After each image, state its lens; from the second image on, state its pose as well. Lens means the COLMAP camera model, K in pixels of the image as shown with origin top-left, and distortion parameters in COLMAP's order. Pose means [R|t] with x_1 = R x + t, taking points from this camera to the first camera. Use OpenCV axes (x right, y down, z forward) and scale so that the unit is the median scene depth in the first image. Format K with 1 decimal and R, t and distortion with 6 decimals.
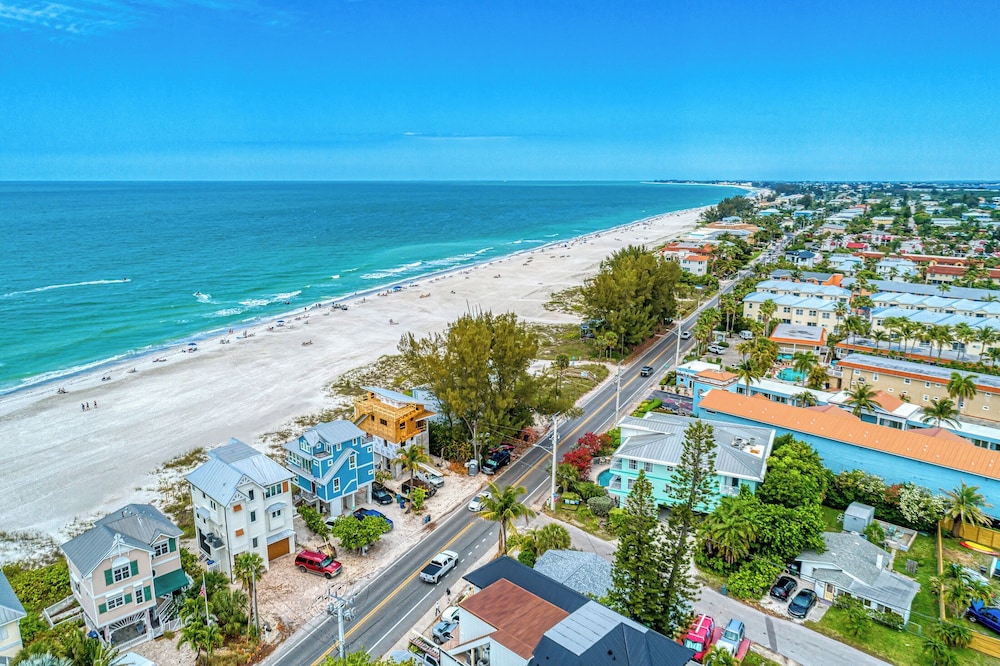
lens RADIAL K [[689.2, 0, 503.8], [0, 689.2, 347.6], [0, 0, 1]] dist [-0.009656, 0.009140]
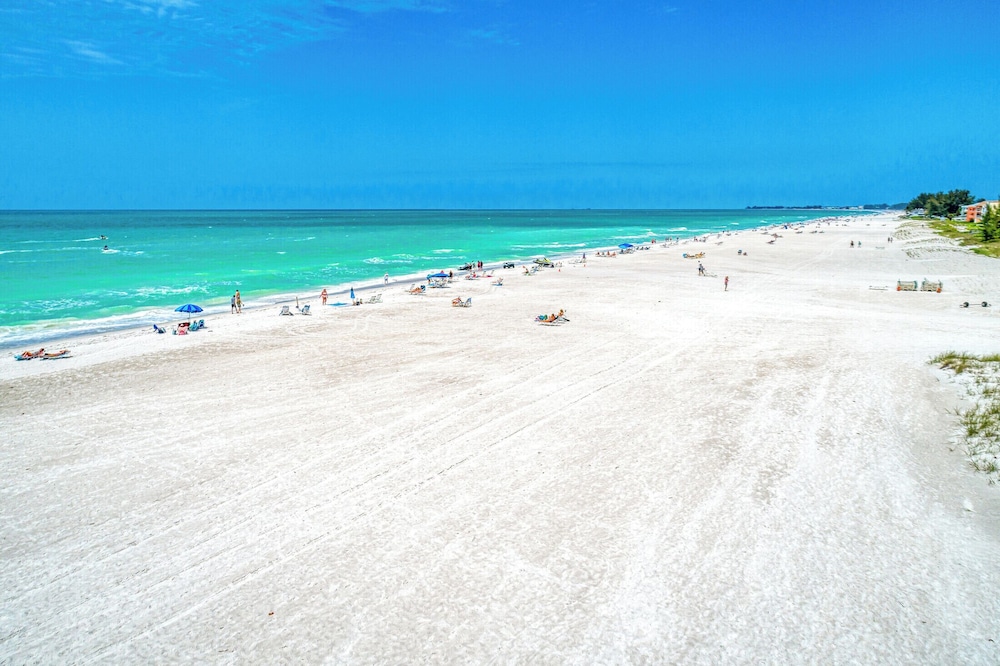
lens RADIAL K [[689.2, 0, 503.8], [0, 689.2, 347.6], [0, 0, 1]] dist [-0.009656, 0.009140]
pose [[0.994133, 0.022552, -0.105783, -0.307021], [-0.026930, 0.998831, -0.040142, 0.022097], [0.104754, 0.042756, 0.993579, 0.773678]]
